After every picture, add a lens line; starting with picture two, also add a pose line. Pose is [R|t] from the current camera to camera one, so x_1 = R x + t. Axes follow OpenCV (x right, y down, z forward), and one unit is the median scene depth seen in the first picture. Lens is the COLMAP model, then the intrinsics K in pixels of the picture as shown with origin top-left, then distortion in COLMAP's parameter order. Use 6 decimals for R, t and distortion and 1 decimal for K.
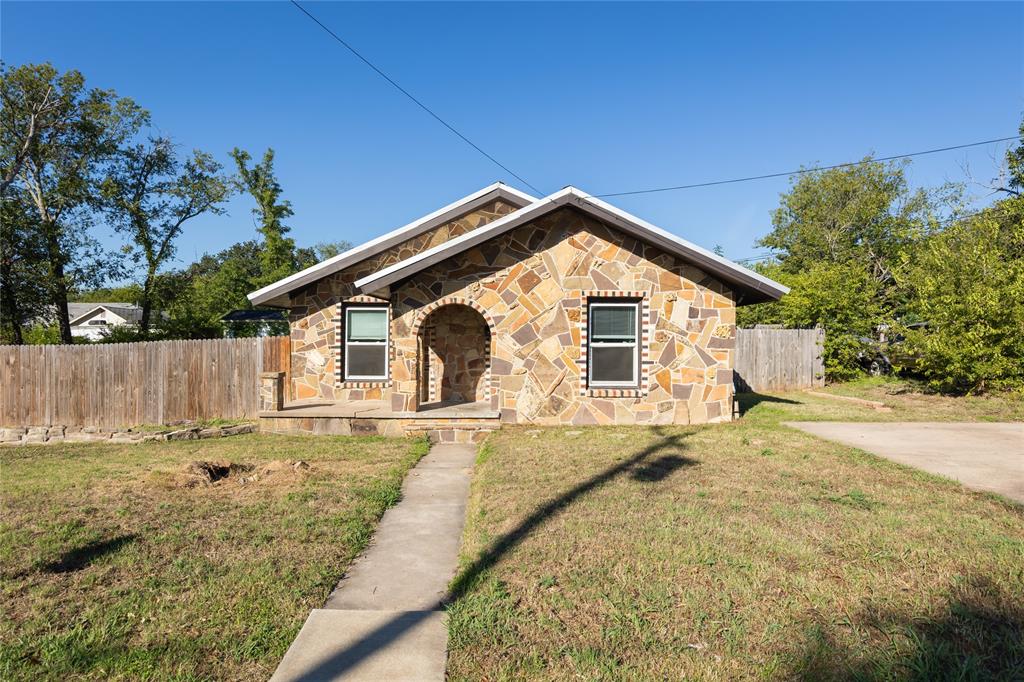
lens RADIAL K [[604.7, 0, 510.3], [0, 604.7, 343.7], [0, 0, 1]] dist [0.001610, 0.000310]
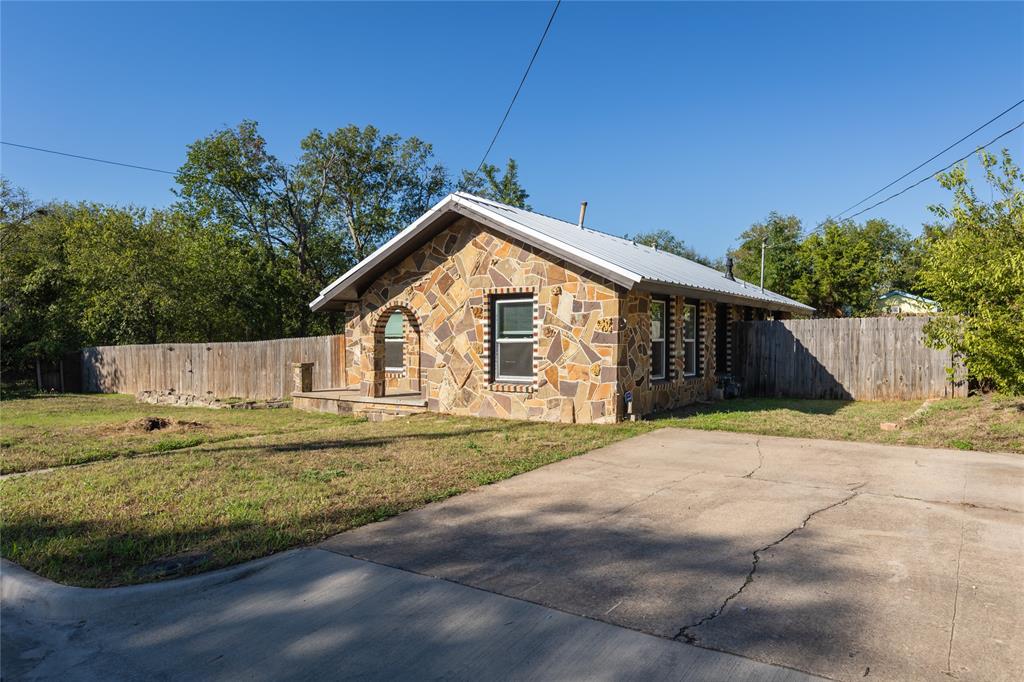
lens RADIAL K [[661.6, 0, 508.8], [0, 661.6, 342.0], [0, 0, 1]] dist [0.000918, 0.000195]
pose [[0.814270, -0.004234, -0.580471, 0.816227], [0.007639, 0.999965, 0.003422, 0.000629], [0.580436, -0.007221, 0.814274, 0.091572]]
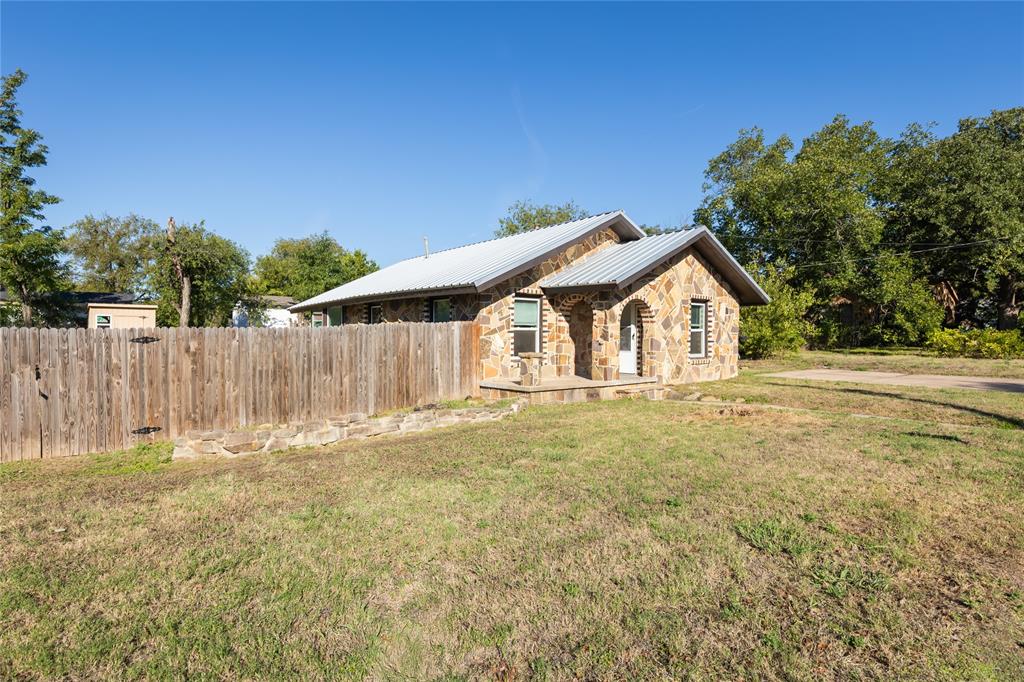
lens RADIAL K [[563.7, 0, 512.8], [0, 563.7, 341.6], [0, 0, 1]] dist [0.003737, 0.000016]
pose [[0.758502, -0.007352, 0.651629, -1.126859], [0.002748, 0.999964, 0.008083, 0.018037], [-0.651665, -0.004341, 0.758495, 0.220565]]
